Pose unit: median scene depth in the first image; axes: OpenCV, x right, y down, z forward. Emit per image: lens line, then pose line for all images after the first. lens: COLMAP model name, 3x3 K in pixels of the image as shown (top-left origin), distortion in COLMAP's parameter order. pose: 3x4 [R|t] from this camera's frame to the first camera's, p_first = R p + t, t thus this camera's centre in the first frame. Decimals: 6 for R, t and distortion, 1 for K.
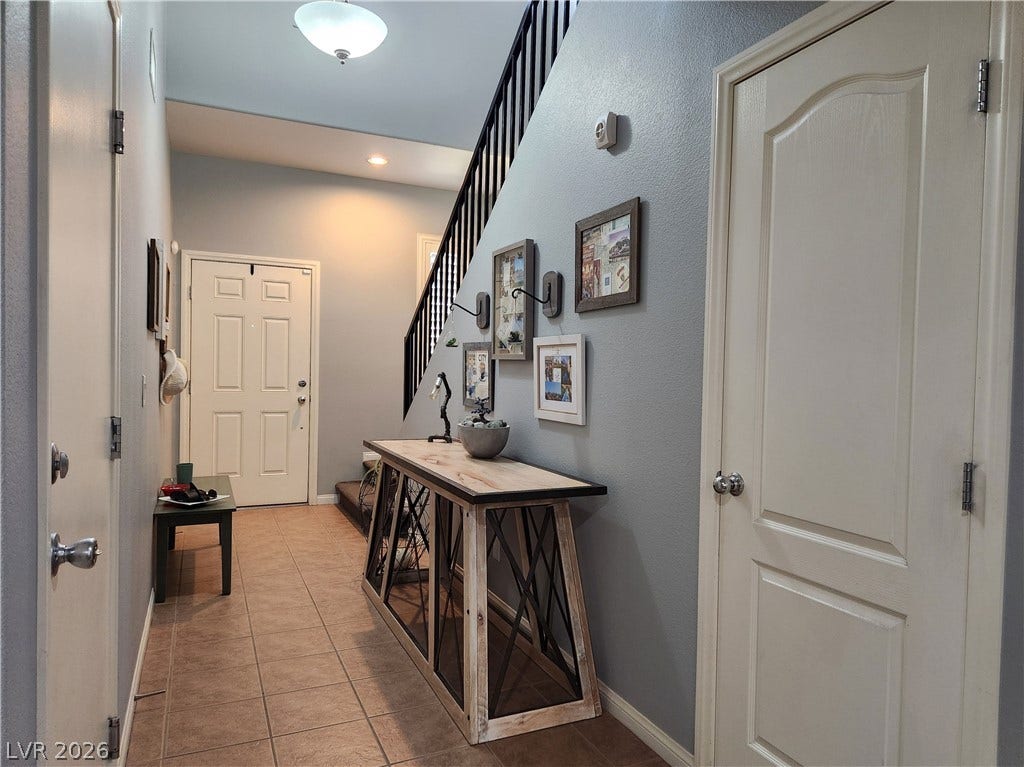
lens RADIAL K [[702.7, 0, 515.8], [0, 702.7, 381.8], [0, 0, 1]] dist [0.057530, -0.042124]
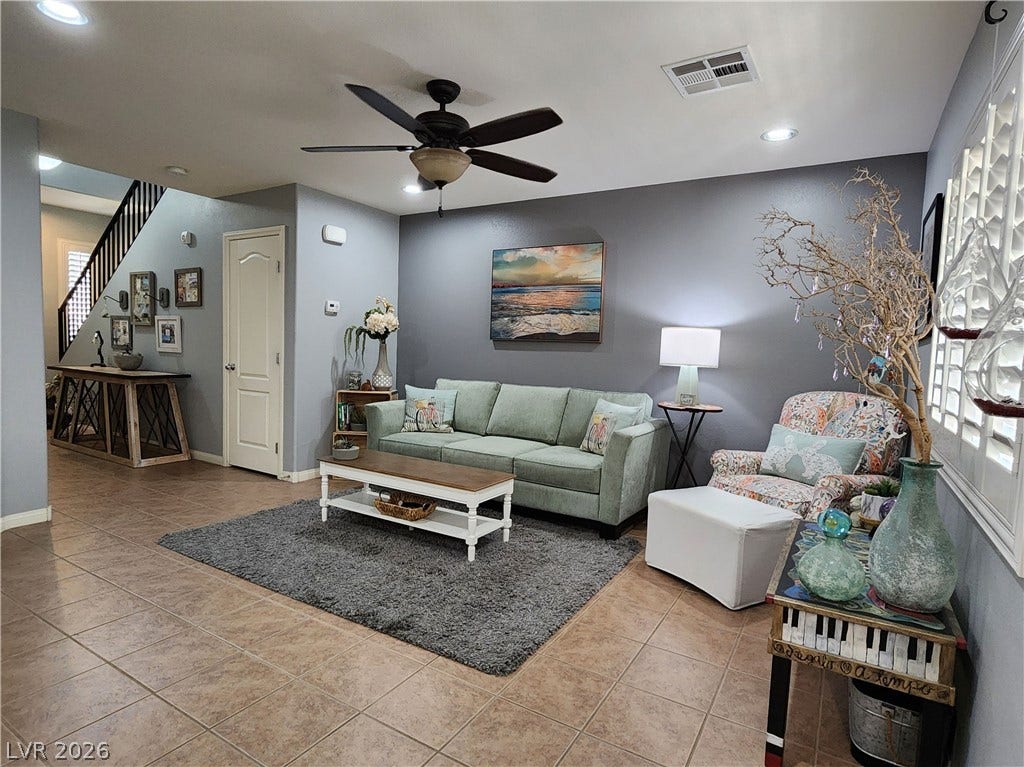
lens RADIAL K [[554.1, 0, 512.1], [0, 554.1, 388.9], [0, 0, 1]] dist [0.000358, -0.003420]
pose [[0.821691, -0.031439, 0.569065, -0.053276], [-0.011088, 0.997407, 0.071114, 0.033502], [-0.569825, -0.064744, 0.819212, -1.153597]]
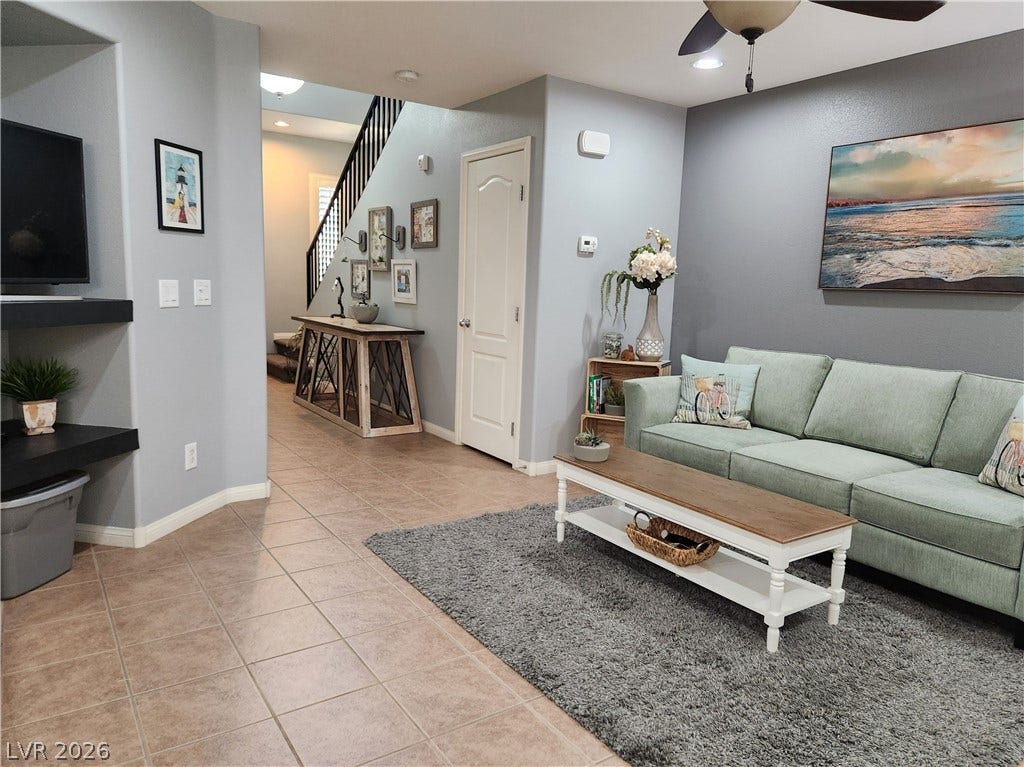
lens RADIAL K [[702.7, 0, 525.6], [0, 702.7, 383.5], [0, 0, 1]] dist [0.057530, -0.042124]
pose [[0.982022, -0.010269, 0.188489, 0.019649], [-0.014718, 0.991315, 0.130686, 0.016546], [-0.188194, -0.131111, 0.973341, -1.011179]]
